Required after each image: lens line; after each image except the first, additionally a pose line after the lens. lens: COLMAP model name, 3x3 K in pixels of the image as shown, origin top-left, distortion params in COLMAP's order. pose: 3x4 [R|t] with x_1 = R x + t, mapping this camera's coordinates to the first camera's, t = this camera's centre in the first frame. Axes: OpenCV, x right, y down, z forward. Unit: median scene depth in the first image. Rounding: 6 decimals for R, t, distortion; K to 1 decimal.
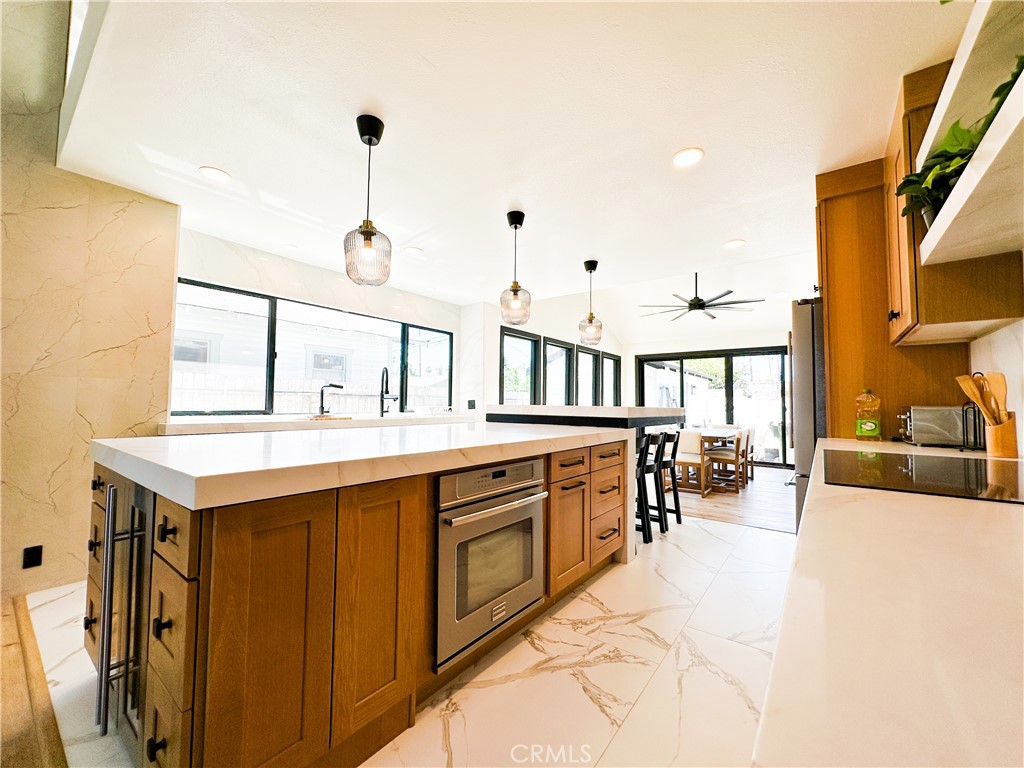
lens RADIAL K [[411.8, 0, 516.3], [0, 411.8, 389.7], [0, 0, 1]] dist [-0.004212, 0.000661]
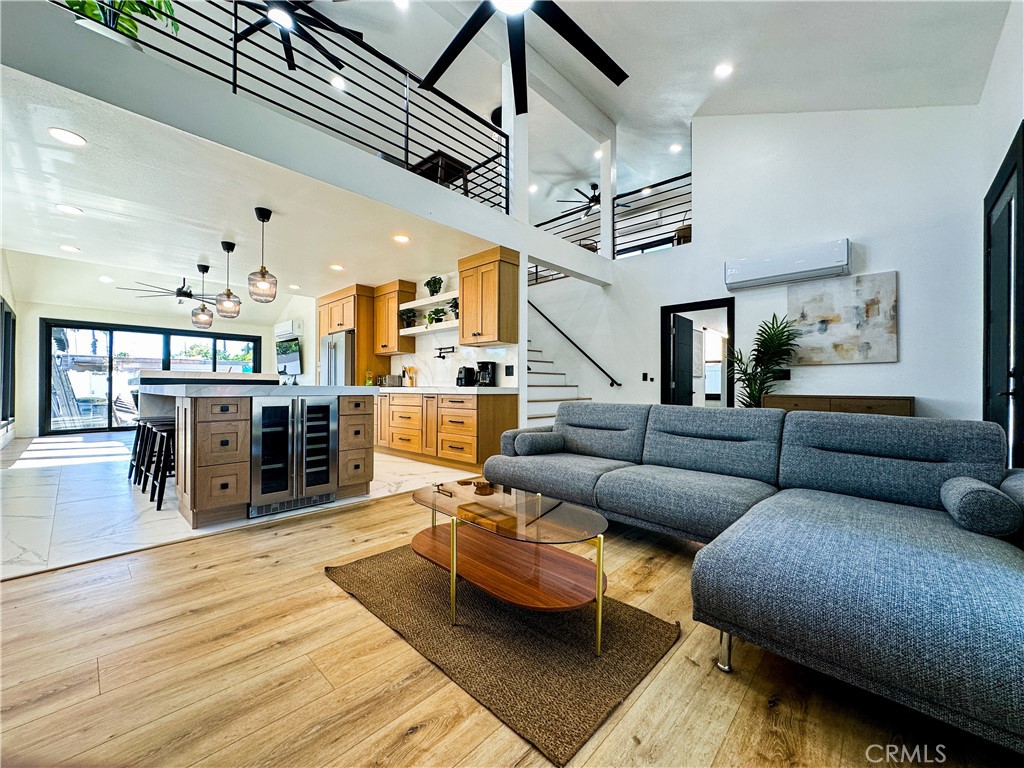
lens RADIAL K [[411.8, 0, 512.5], [0, 411.8, 384.0], [0, 0, 1]] dist [-0.004212, 0.000661]
pose [[0.113926, 0.000349, 0.993489, -0.702133], [-0.037458, 0.999290, 0.003945, 0.020679], [-0.992783, -0.037664, 0.113858, -0.109568]]
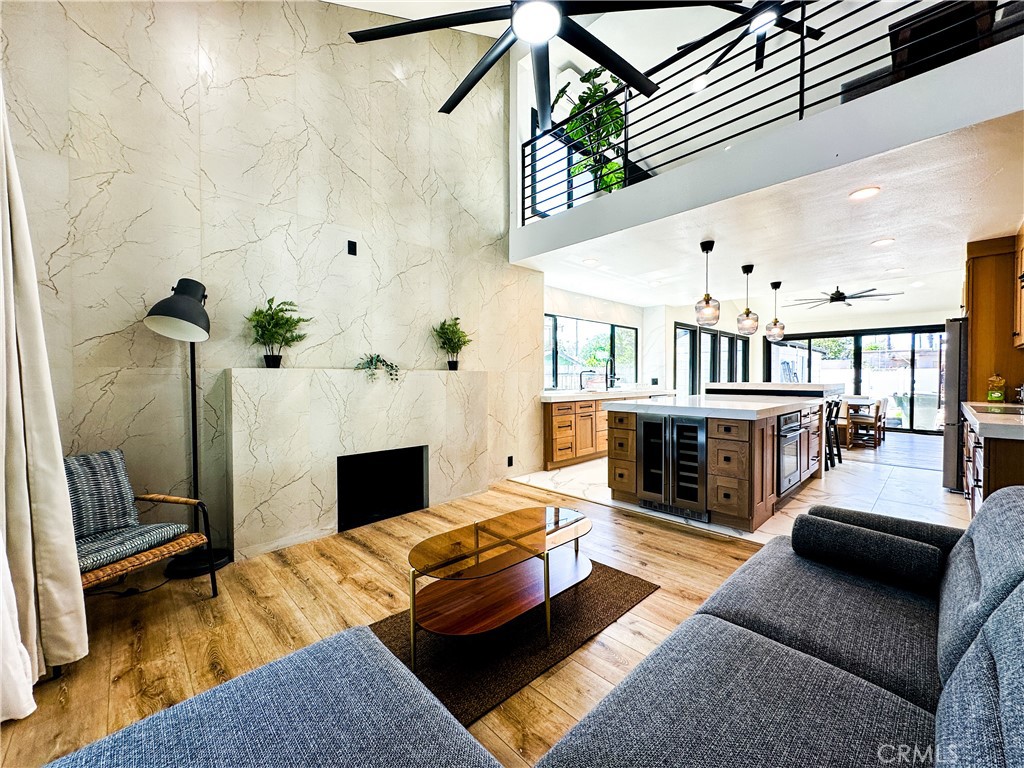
lens RADIAL K [[411.8, 0, 513.5], [0, 411.8, 388.1], [0, 0, 1]] dist [-0.004212, 0.000661]
pose [[0.986321, -0.007118, -0.164679, -0.333828], [0.017165, 0.998071, 0.059666, -0.030002], [0.163937, -0.061677, 0.984541, -0.398477]]
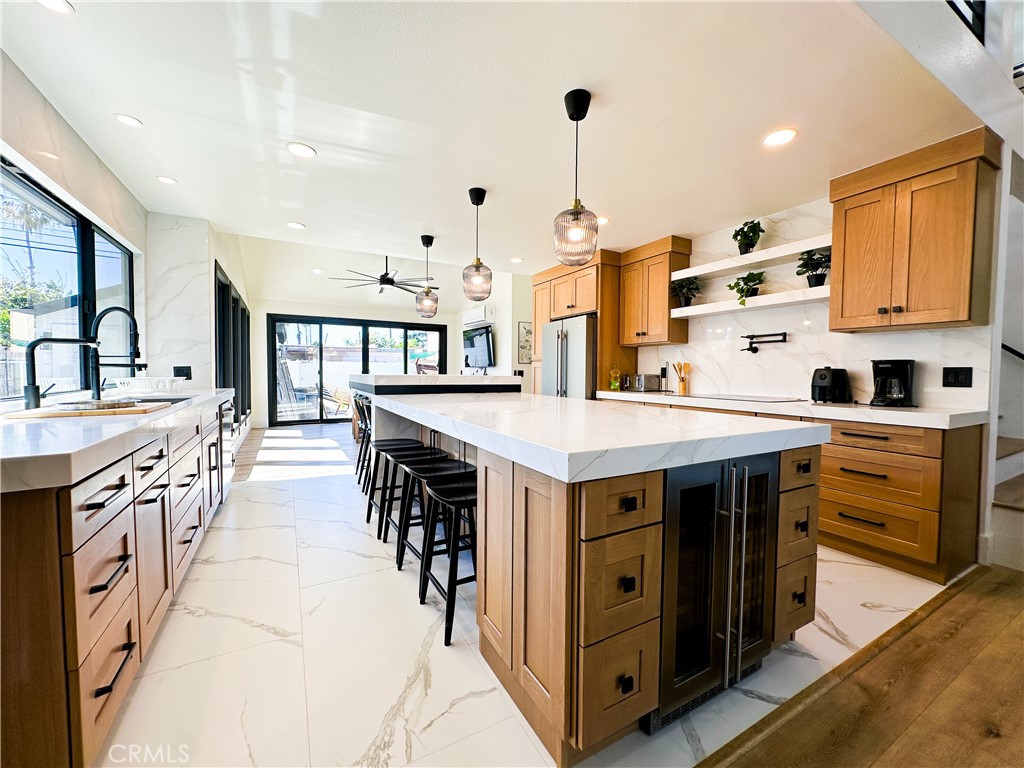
lens RADIAL K [[411.8, 0, 509.5], [0, 411.8, 385.4], [0, 0, 1]] dist [-0.004212, 0.000661]
pose [[0.421534, -0.037974, 0.906017, -0.472502], [-0.037550, 0.997535, 0.059281, -0.002542], [-0.906035, -0.059010, 0.419069, 0.240810]]
